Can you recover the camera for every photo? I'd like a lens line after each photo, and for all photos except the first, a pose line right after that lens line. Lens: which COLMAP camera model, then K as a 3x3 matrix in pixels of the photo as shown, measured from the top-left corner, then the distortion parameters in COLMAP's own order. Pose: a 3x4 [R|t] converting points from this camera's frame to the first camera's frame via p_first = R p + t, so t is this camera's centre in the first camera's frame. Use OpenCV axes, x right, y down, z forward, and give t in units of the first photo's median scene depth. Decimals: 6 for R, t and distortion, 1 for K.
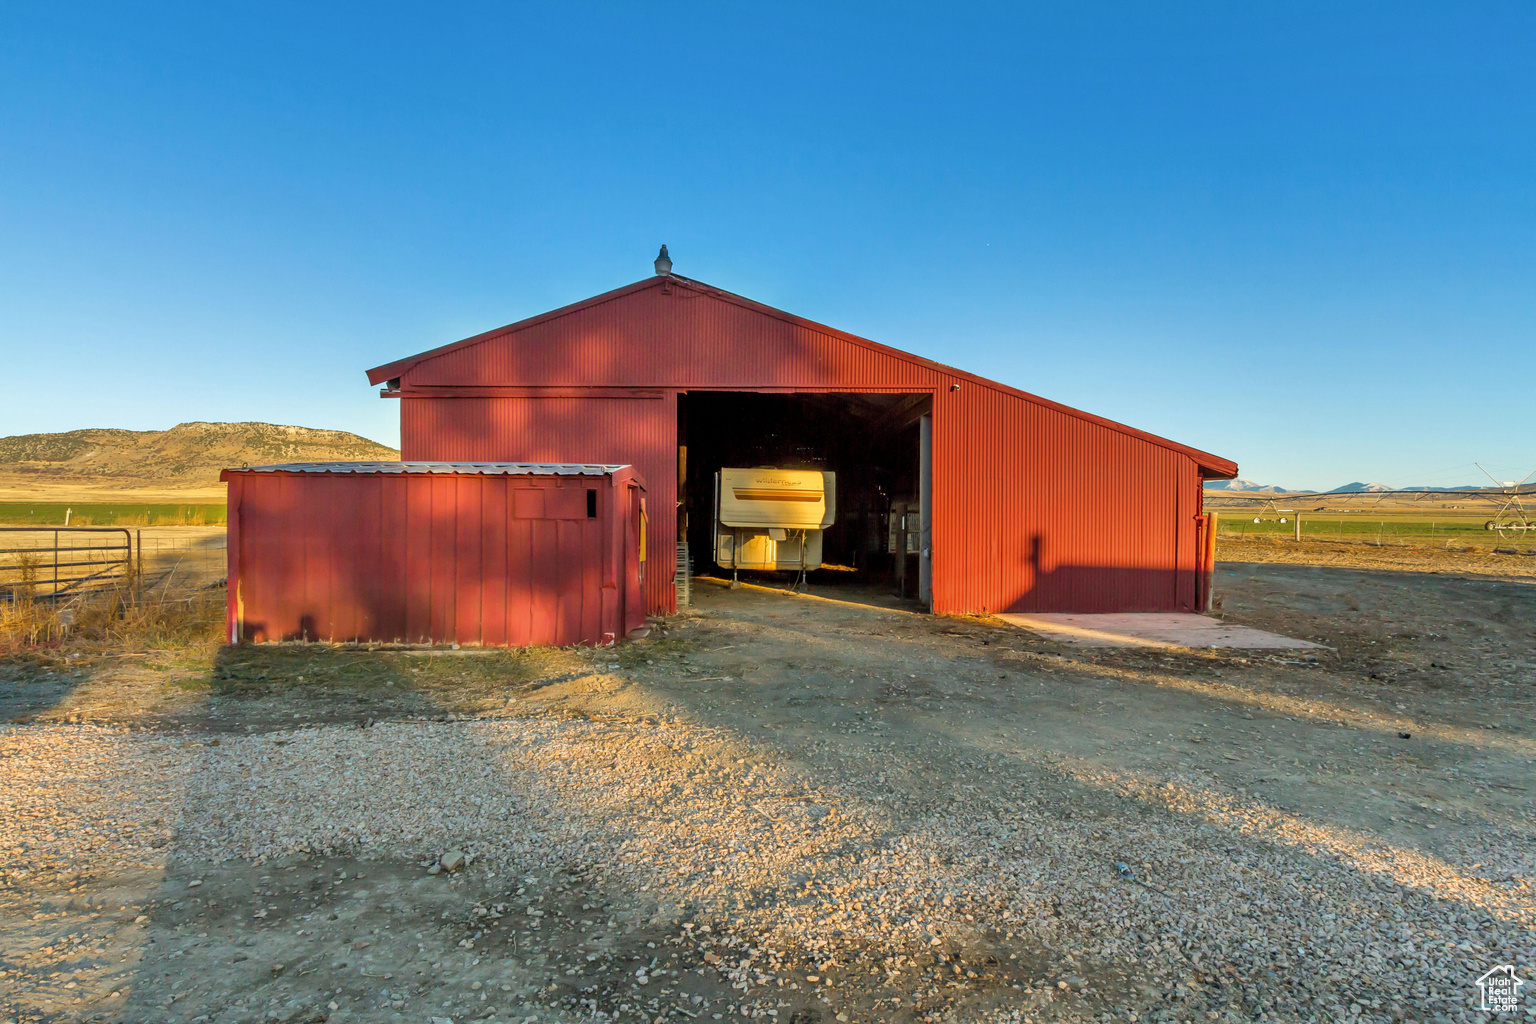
lens RADIAL K [[838.2, 0, 763.1], [0, 838.2, 507.1], [0, 0, 1]] dist [-0.006711, 0.000019]
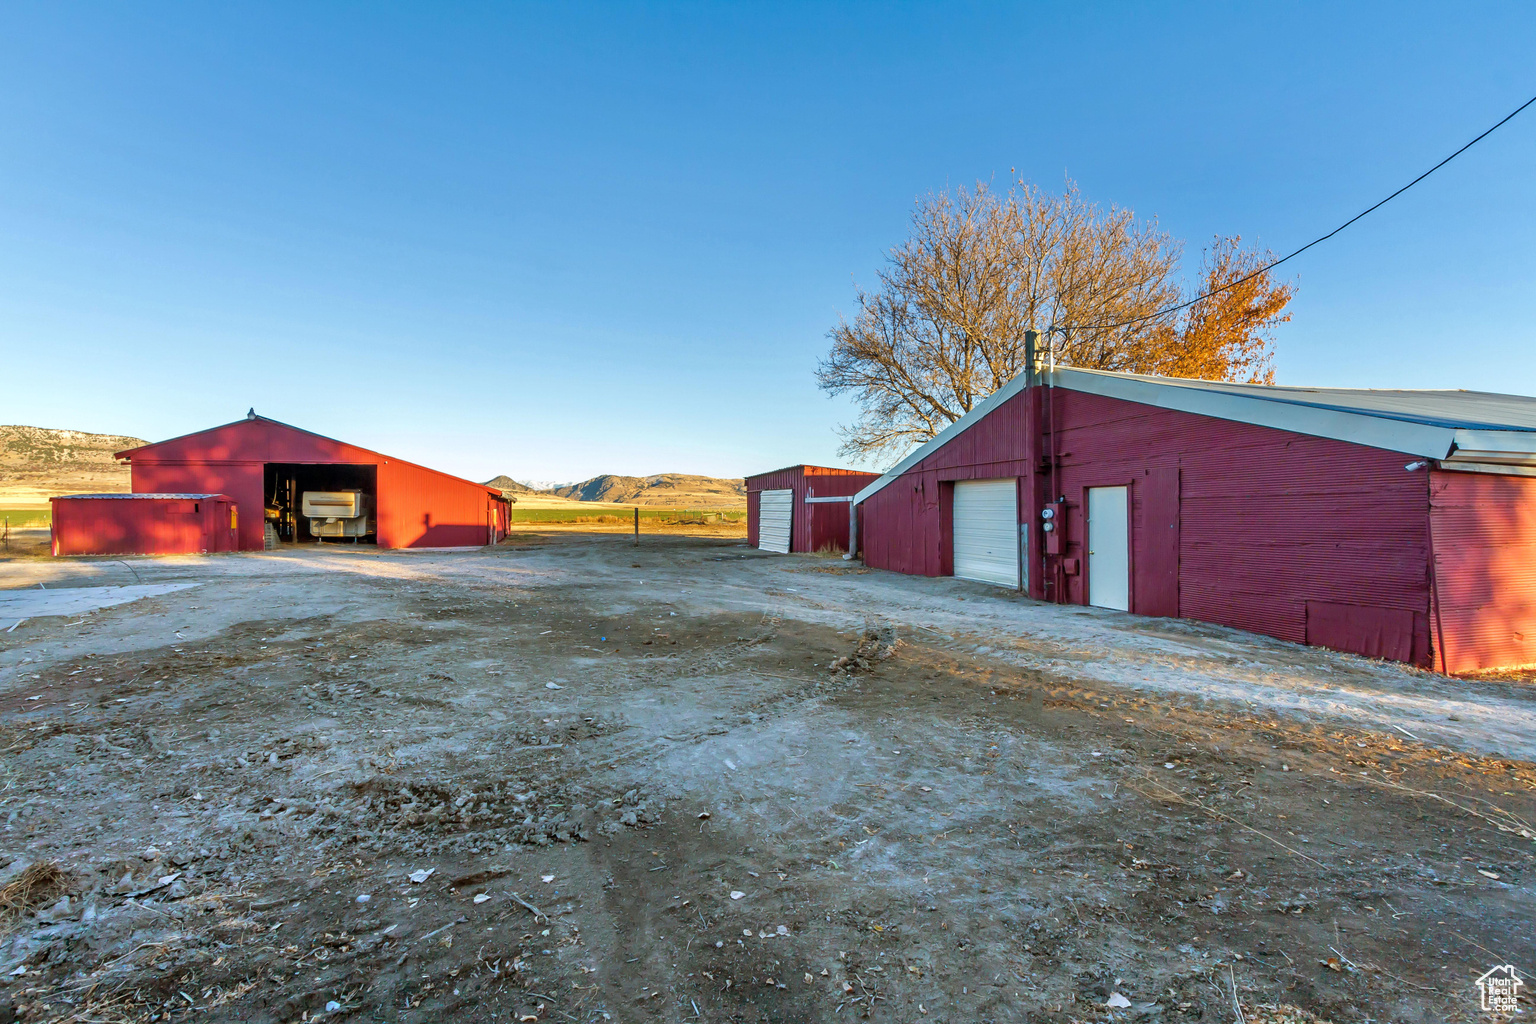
lens RADIAL K [[705.1, 0, 767.9], [0, 705.1, 516.0], [0, 0, 1]] dist [0.003317, -0.000185]
pose [[0.964332, -0.010093, 0.264504, 0.856424], [0.007070, 0.999898, 0.012379, 0.012674], [-0.264602, -0.010067, 0.964305, -1.575470]]
